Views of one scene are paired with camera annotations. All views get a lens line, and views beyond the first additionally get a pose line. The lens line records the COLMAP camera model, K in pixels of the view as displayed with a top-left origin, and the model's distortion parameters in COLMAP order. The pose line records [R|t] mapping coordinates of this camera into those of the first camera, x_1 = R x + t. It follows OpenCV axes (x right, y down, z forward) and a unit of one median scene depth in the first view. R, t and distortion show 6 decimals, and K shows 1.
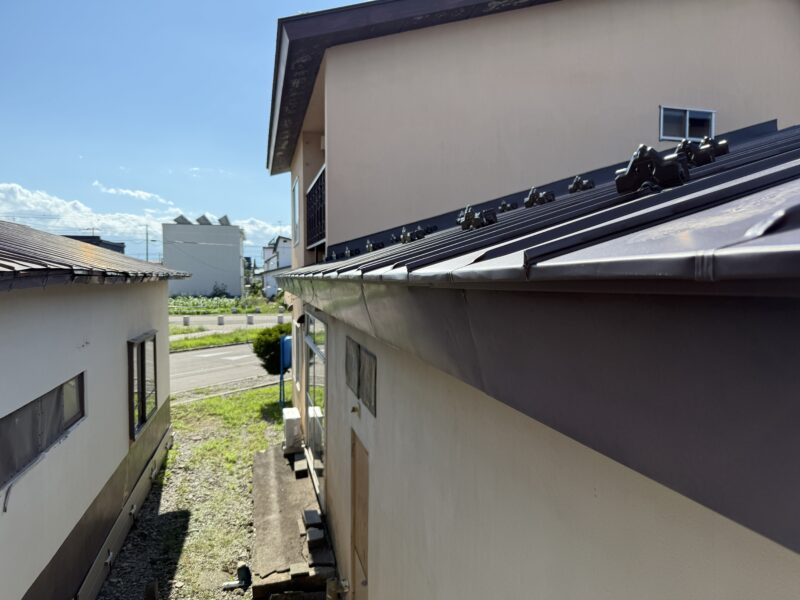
lens RADIAL K [[558.5, 0, 400.0], [0, 558.5, 300.0], [0, 0, 1]] dist [0.146799, -0.255377]
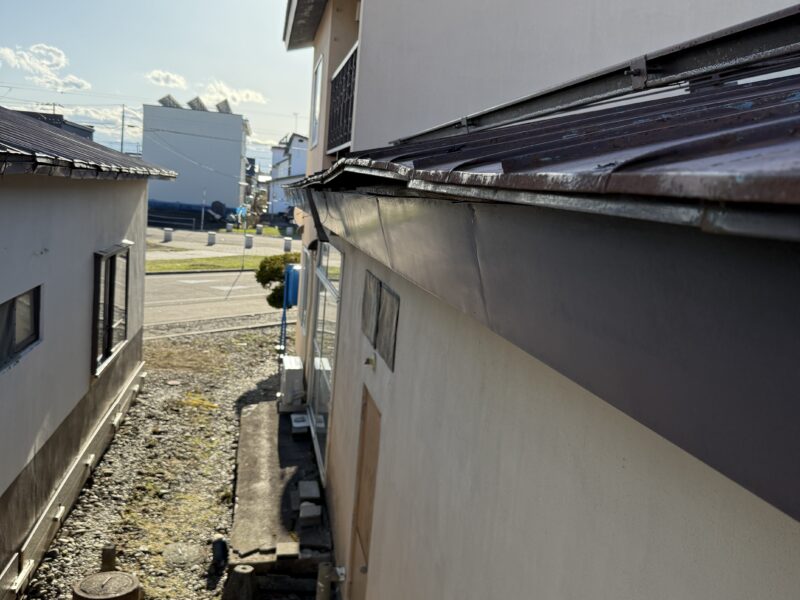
lens RADIAL K [[564.8, 0, 356.2], [0, 564.8, 263.9], [0, 0, 1]] dist [0.121254, -0.000971]
pose [[0.993392, 0.088394, -0.073208, -0.056393], [-0.082141, 0.993039, 0.084423, -0.010832], [0.080161, -0.077852, 0.993737, 0.222231]]
